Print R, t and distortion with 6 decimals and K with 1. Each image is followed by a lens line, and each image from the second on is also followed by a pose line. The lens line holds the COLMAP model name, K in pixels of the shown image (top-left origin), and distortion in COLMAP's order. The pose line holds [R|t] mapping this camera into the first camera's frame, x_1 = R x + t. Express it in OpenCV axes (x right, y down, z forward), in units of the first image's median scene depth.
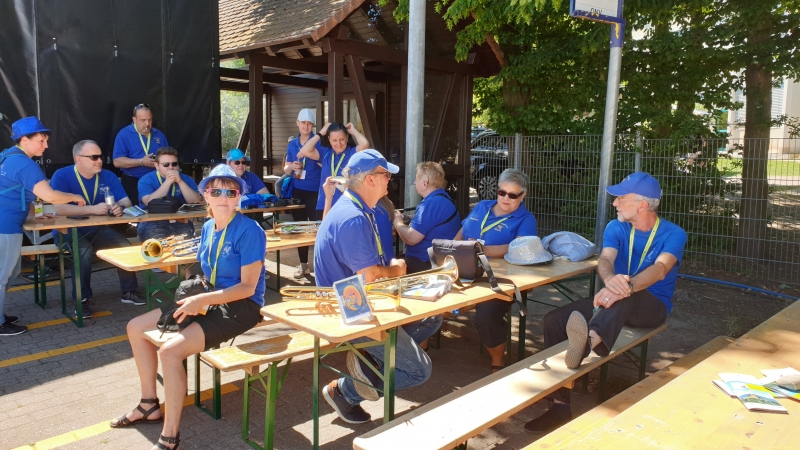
lens RADIAL K [[616.3, 0, 400.0], [0, 616.3, 225.0], [0, 0, 1]] dist [0.006893, -0.003527]
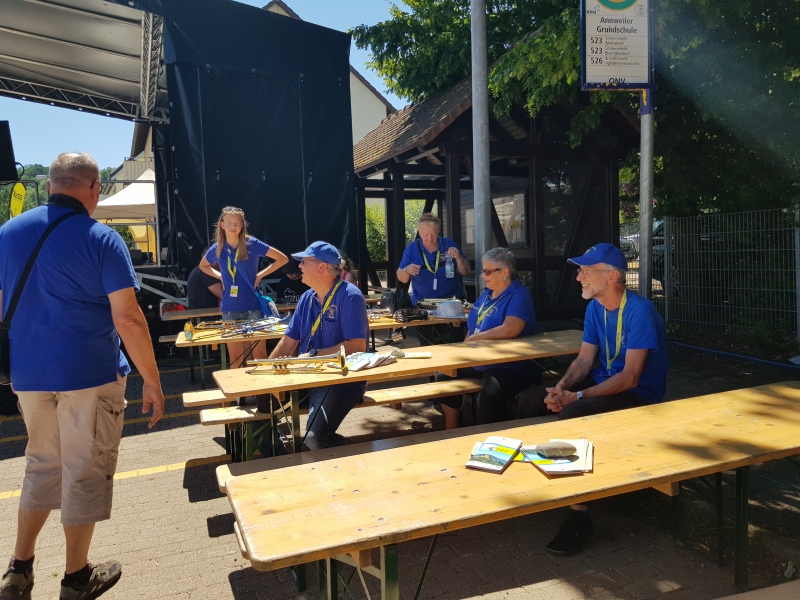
lens RADIAL K [[610.9, 0, 389.8], [0, 610.9, 296.5], [0, 0, 1]] dist [0.047392, -0.084784]
pose [[0.913853, -0.028204, -0.405065, 0.276913], [0.007044, 0.998536, -0.053635, 0.024364], [0.405984, 0.046161, 0.912714, 0.009667]]
